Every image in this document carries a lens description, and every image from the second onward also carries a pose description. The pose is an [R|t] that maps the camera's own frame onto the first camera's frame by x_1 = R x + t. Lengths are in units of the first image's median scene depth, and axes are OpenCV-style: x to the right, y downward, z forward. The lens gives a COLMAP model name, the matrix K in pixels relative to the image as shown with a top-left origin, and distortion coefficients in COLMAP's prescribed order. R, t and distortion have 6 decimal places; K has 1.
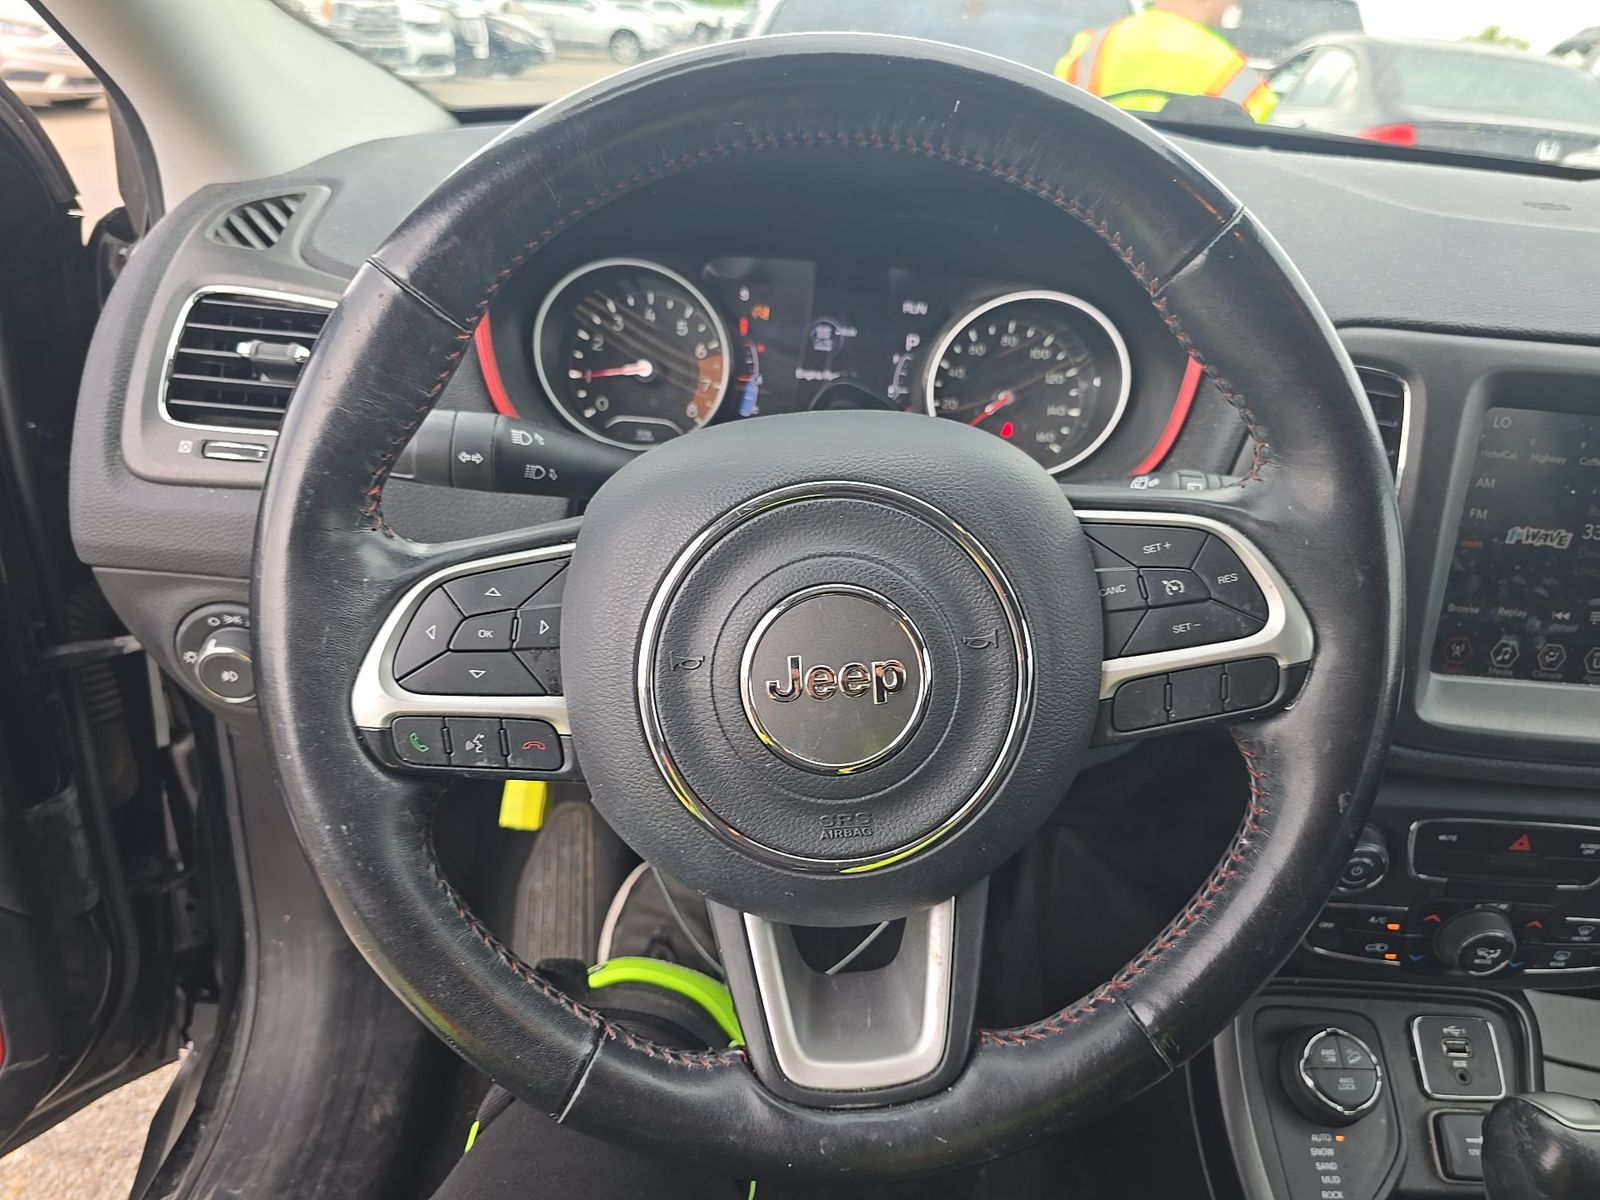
lens RADIAL K [[1068.3, 0, 799.9], [0, 1068.3, 589.4], [0, 0, 1]] dist [0.027788, -0.040972]
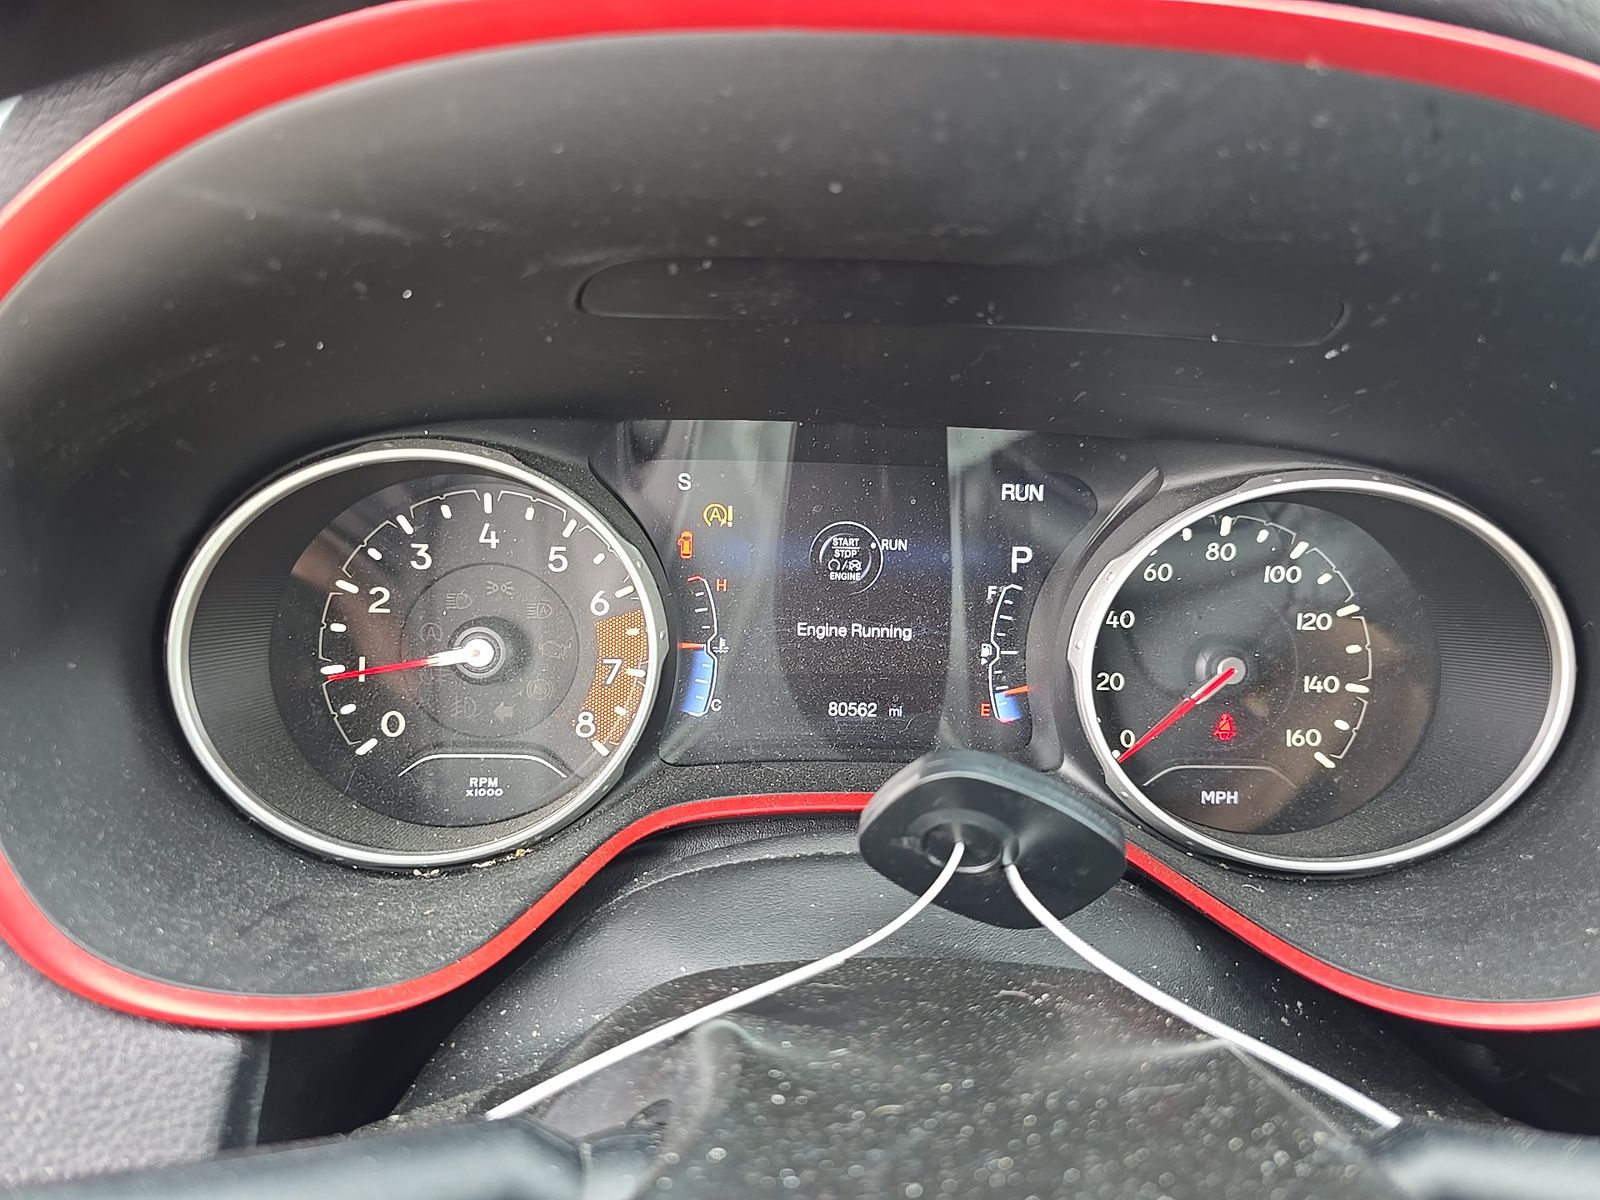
lens RADIAL K [[1068.3, 0, 801.2], [0, 1068.3, 596.6], [0, 0, 1]] dist [0.027788, -0.040972]
pose [[0.997285, -0.049868, 0.054175, -0.046678], [0.053092, 0.996797, -0.059812, -0.325500], [-0.051019, 0.062526, 0.996738, 0.869729]]
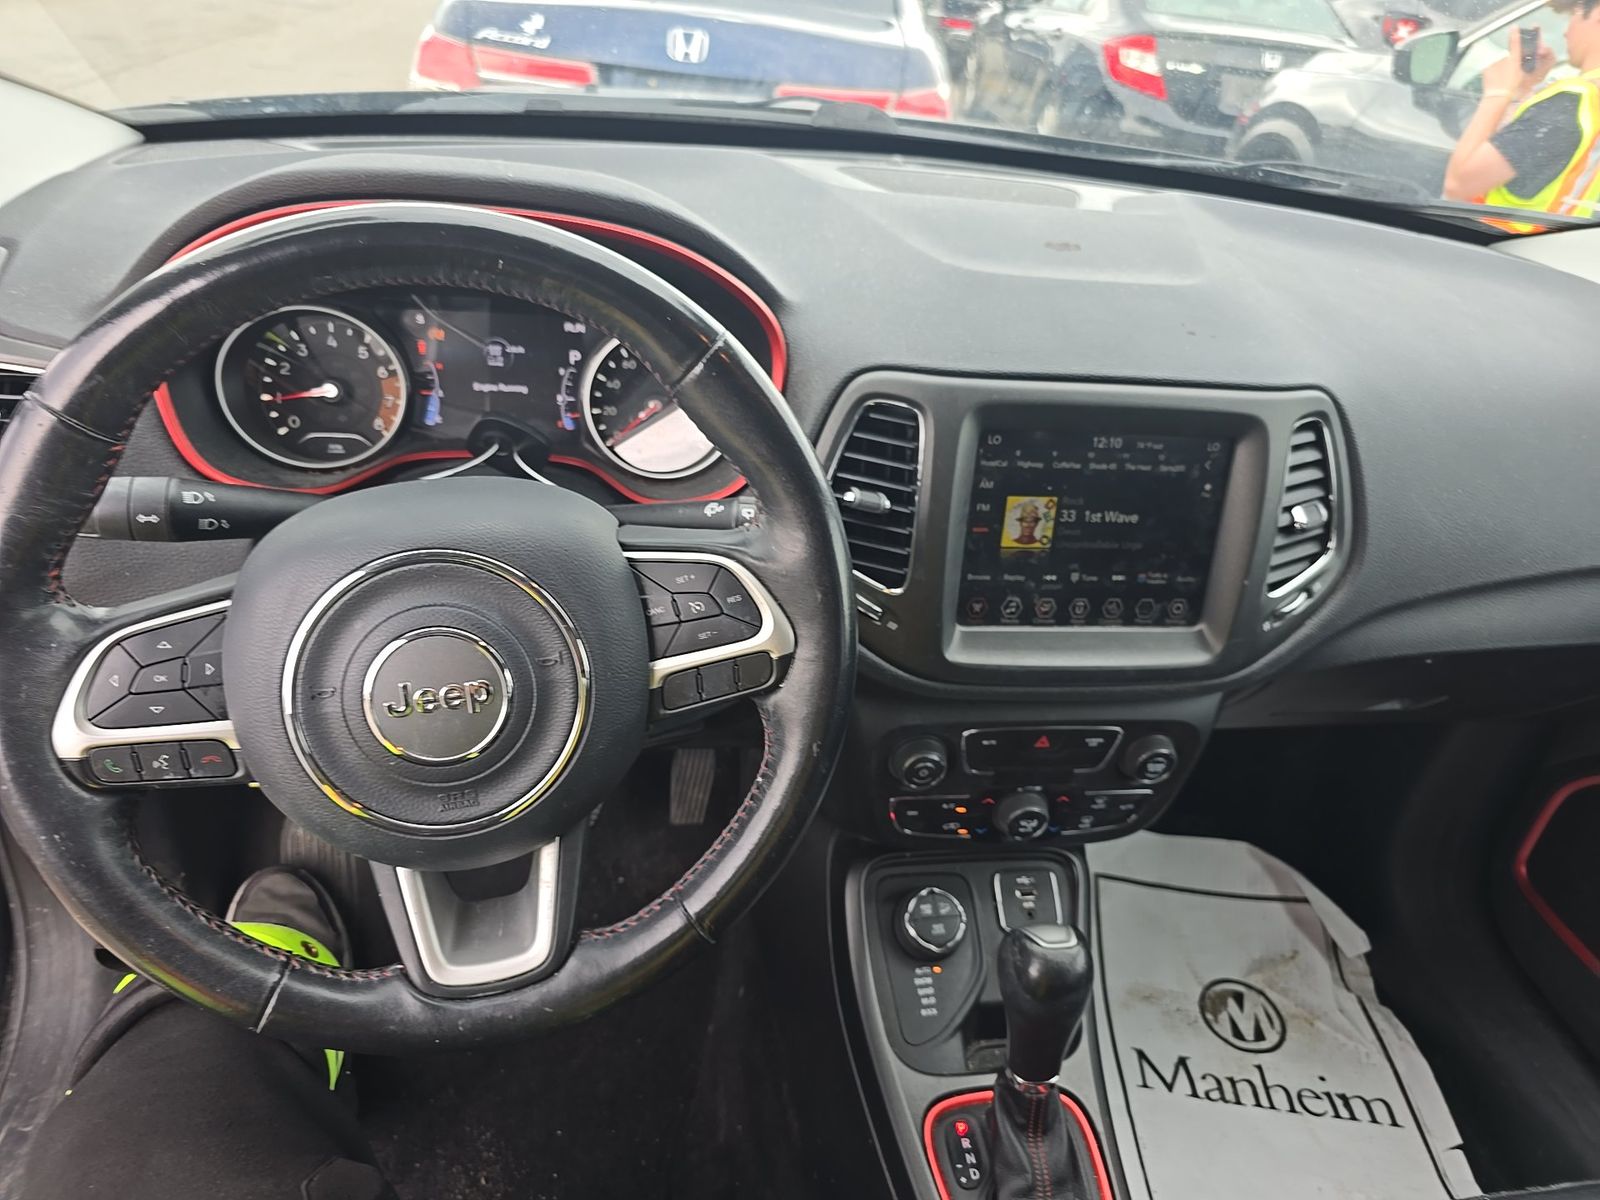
lens RADIAL K [[1068.3, 0, 795.5], [0, 1068.3, 584.0], [0, 0, 1]] dist [0.027788, -0.040972]
pose [[0.984896, -0.061032, 0.162032, 0.239175], [0.045672, 0.994247, 0.096885, -0.151256], [-0.167013, -0.088021, 0.982018, -0.357607]]
